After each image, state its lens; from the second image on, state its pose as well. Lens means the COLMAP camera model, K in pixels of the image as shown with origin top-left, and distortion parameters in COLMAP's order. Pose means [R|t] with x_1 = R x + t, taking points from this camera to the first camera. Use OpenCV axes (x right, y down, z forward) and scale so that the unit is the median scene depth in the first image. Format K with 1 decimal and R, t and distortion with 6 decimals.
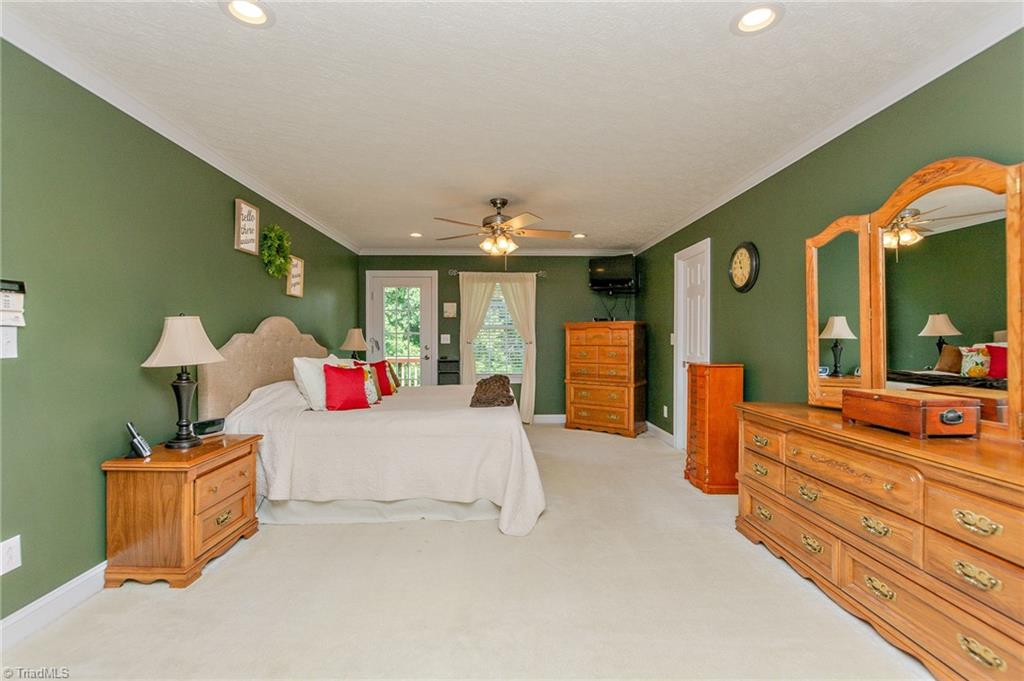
lens RADIAL K [[439.4, 0, 511.6], [0, 439.4, 342.8], [0, 0, 1]] dist [0.003006, 0.000060]
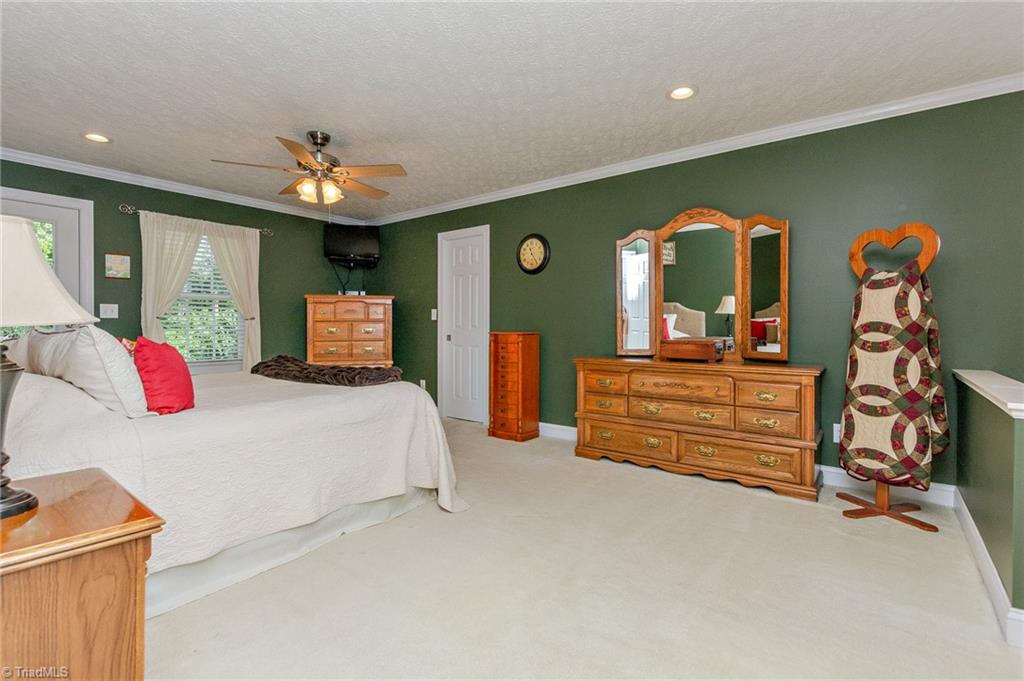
lens RADIAL K [[466.0, 0, 511.7], [0, 466.0, 330.6], [0, 0, 1]] dist [-0.002304, -0.000988]
pose [[0.637421, -0.008536, 0.770469, -0.530169], [0.007396, 0.999960, 0.004960, 0.036831], [-0.770480, 0.002537, 0.637459, 0.214599]]
